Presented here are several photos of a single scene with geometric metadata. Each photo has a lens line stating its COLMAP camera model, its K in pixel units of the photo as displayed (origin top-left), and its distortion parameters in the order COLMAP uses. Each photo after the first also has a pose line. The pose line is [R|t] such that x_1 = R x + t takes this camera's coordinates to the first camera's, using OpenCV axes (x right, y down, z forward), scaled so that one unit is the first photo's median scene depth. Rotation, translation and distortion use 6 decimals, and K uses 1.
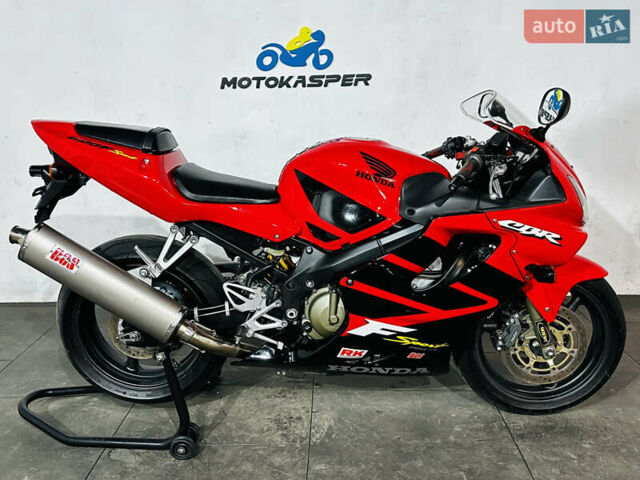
lens RADIAL K [[581.3, 0, 309.6], [0, 581.3, 247.1], [0, 0, 1]] dist [0.141784, -0.190401]
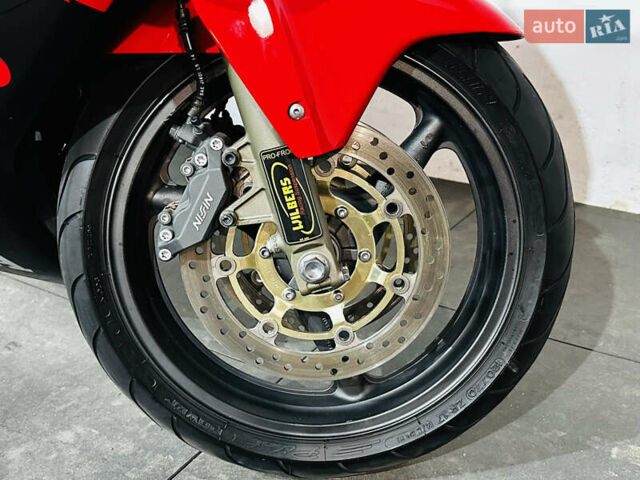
lens RADIAL K [[644.5, 0, 320.0], [0, 644.5, 240.0], [0, 0, 1]] dist [0.157507, -0.266274]
pose [[0.996673, 0.074261, 0.033580, 0.395099], [-0.072948, 0.996582, -0.038772, 0.174021], [-0.036345, 0.036193, 0.998684, 0.668185]]
